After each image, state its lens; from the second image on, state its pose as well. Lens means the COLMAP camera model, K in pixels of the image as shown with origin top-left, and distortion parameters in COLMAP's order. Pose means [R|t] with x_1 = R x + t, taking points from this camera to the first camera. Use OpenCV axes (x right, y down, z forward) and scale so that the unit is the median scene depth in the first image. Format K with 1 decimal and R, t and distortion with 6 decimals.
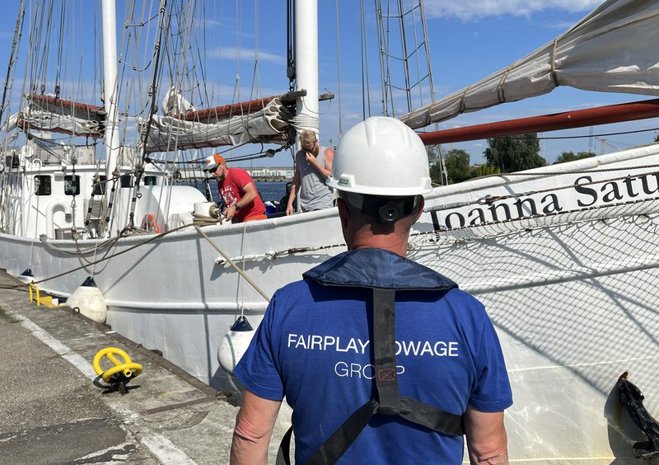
lens RADIAL K [[669.7, 0, 317.5], [0, 669.7, 213.0], [0, 0, 1]] dist [0.074897, 0.000000]
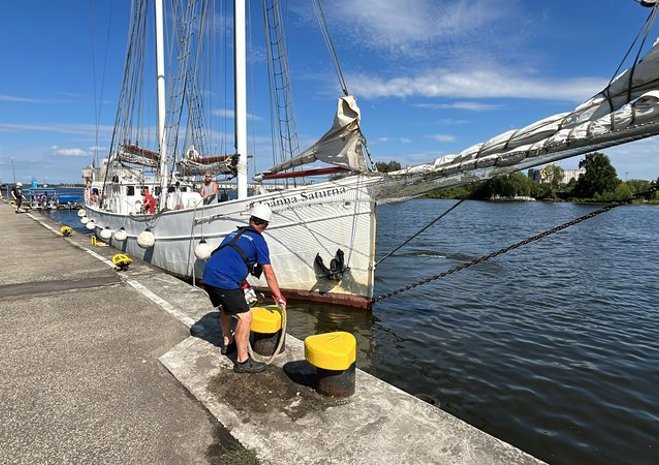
lens RADIAL K [[387.8, 0, 329.5], [0, 387.8, 239.6], [0, 0, 1]] dist [0.003375, -0.006409]
pose [[0.996154, 0.010262, 0.087019, 0.156246], [-0.016803, 0.997059, 0.074778, 0.014226], [-0.085996, -0.075952, 0.993396, -0.378786]]
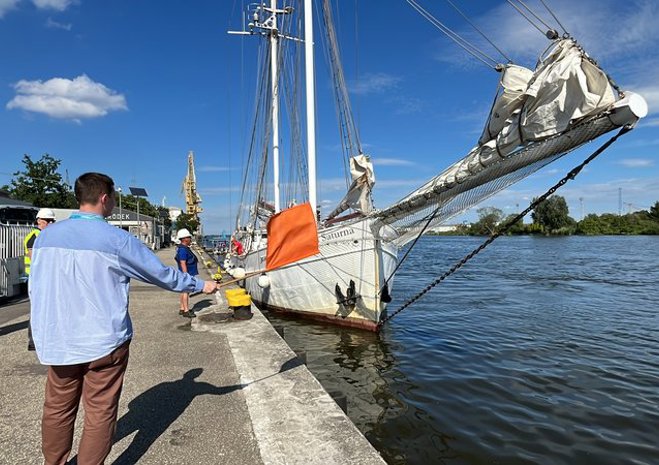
lens RADIAL K [[387.8, 0, 334.1], [0, 387.8, 235.5], [0, 0, 1]] dist [0.003375, -0.006409]
pose [[0.953768, -0.015839, -0.300127, 0.503781], [0.002377, 0.998977, -0.045166, 0.027564], [0.300535, 0.042365, 0.952829, -0.522573]]
